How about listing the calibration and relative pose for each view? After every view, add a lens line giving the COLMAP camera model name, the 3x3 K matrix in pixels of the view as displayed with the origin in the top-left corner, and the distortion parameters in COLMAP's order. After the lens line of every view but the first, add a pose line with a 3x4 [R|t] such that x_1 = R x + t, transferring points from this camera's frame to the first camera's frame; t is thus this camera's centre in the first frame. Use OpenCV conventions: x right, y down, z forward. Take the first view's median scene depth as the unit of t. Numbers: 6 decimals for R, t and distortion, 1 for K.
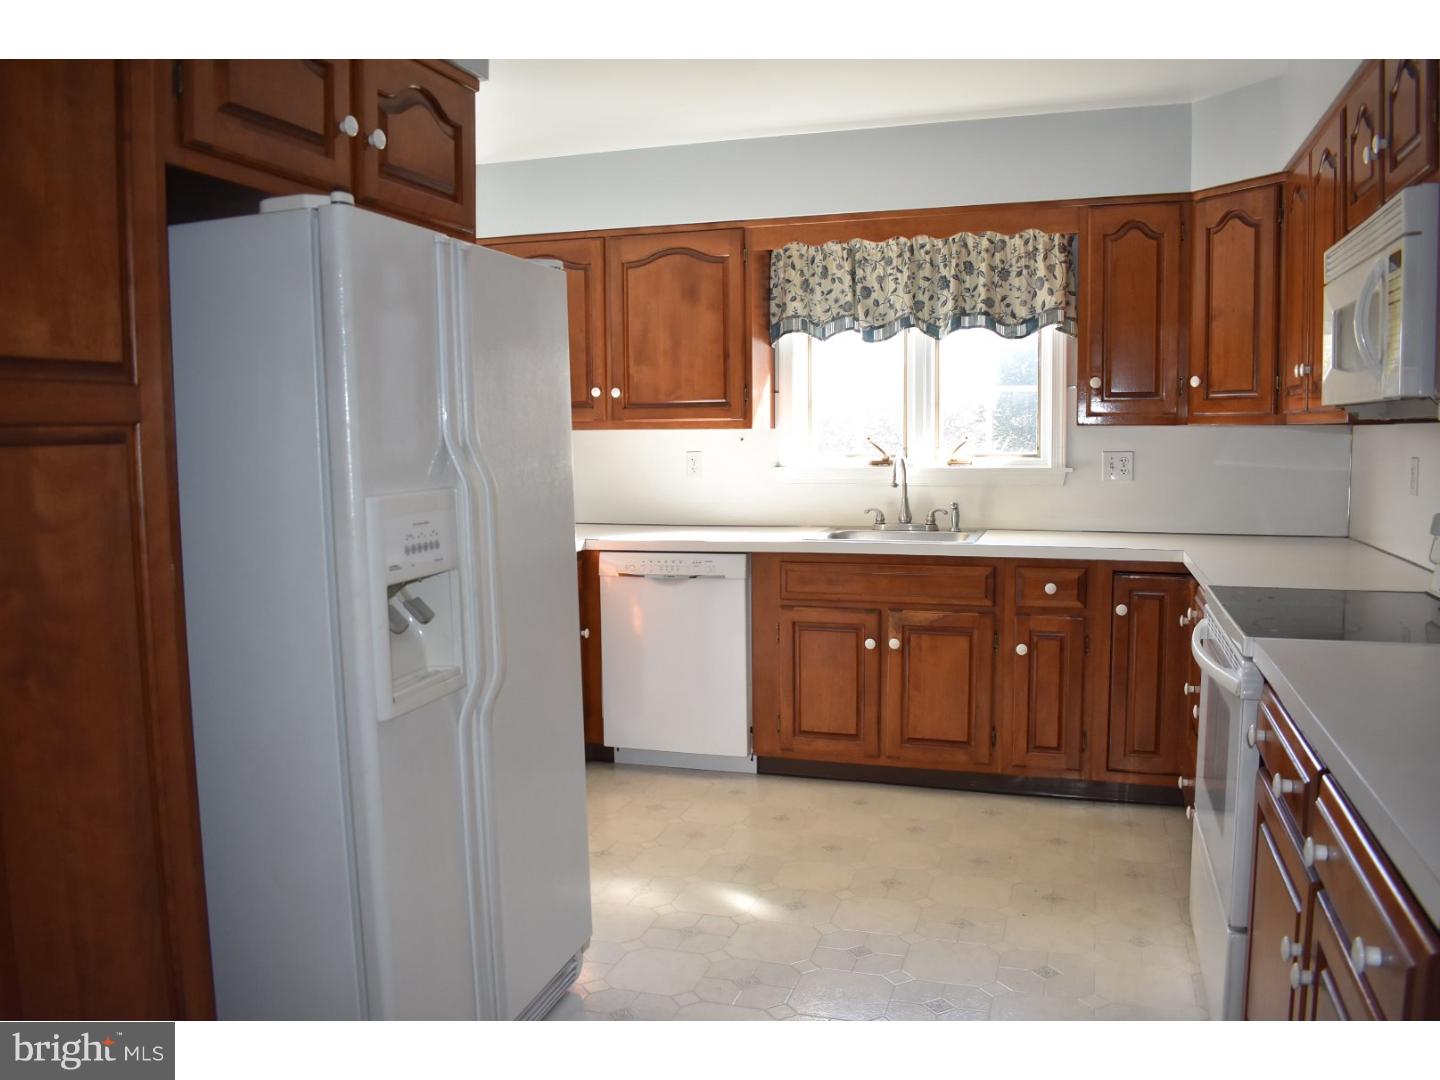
lens RADIAL K [[1133.8, 0, 720.0], [0, 1133.8, 540.0], [0, 0, 1]] dist [-0.086971, 0.011542]
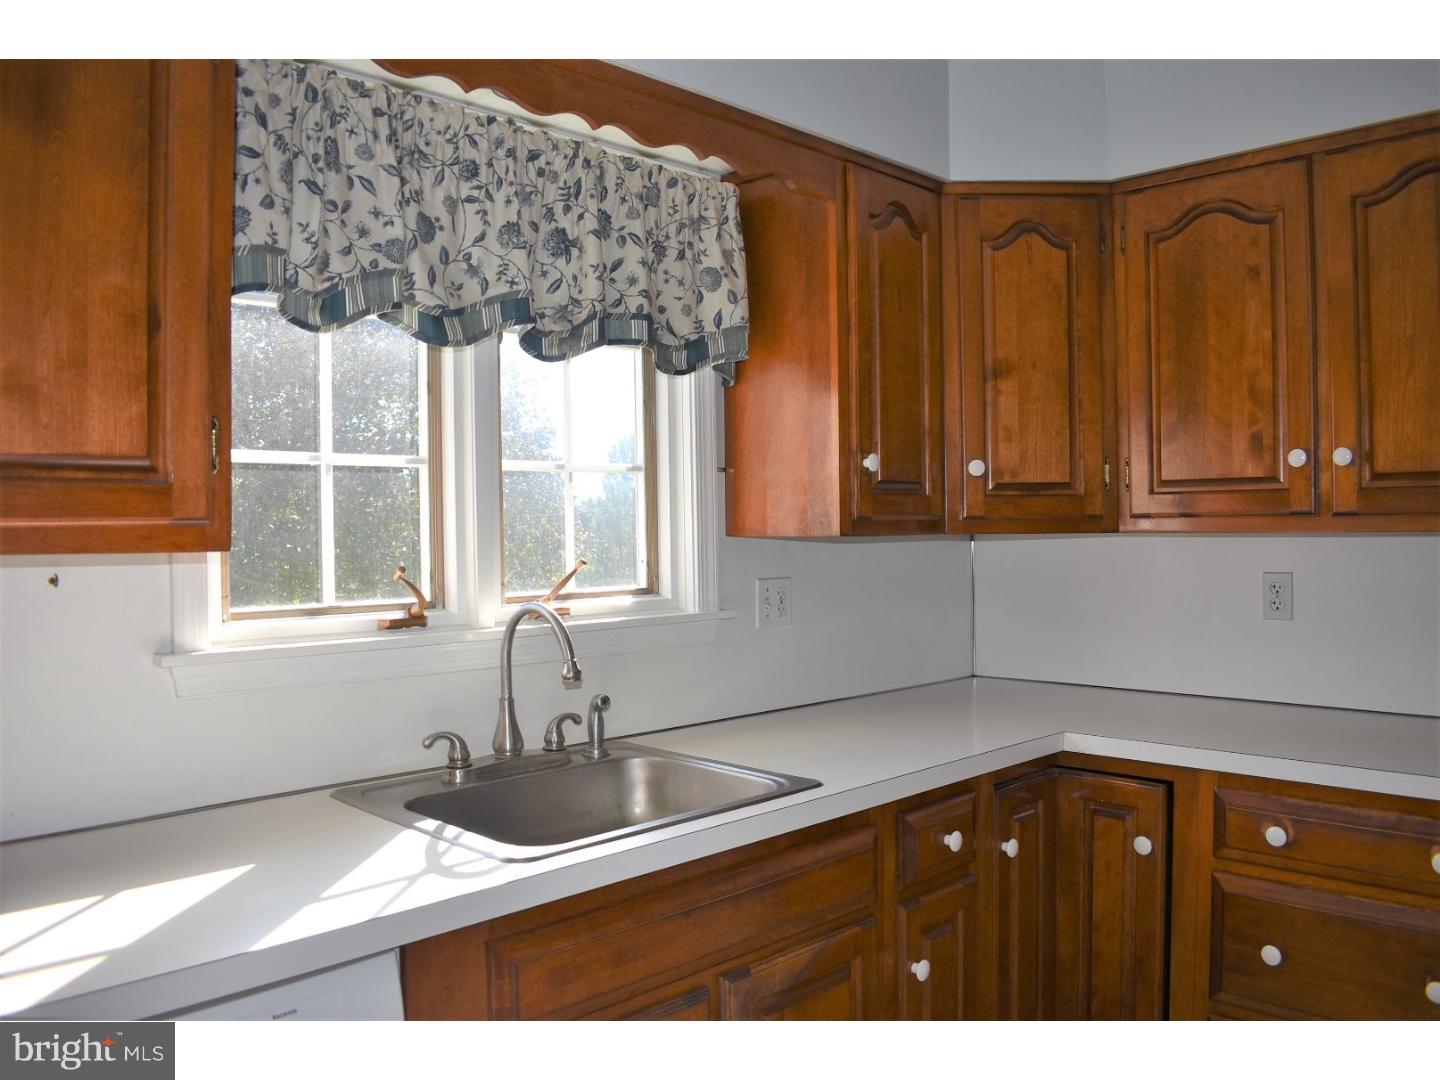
lens RADIAL K [[1133.8, 0, 720.0], [0, 1133.8, 540.0], [0, 0, 1]] dist [-0.086971, 0.011542]
pose [[0.447353, -0.006919, 0.894331, -0.203619], [0.088872, 0.995365, -0.036754, -0.077900], [-0.889931, 0.095923, 0.445895, 0.736524]]
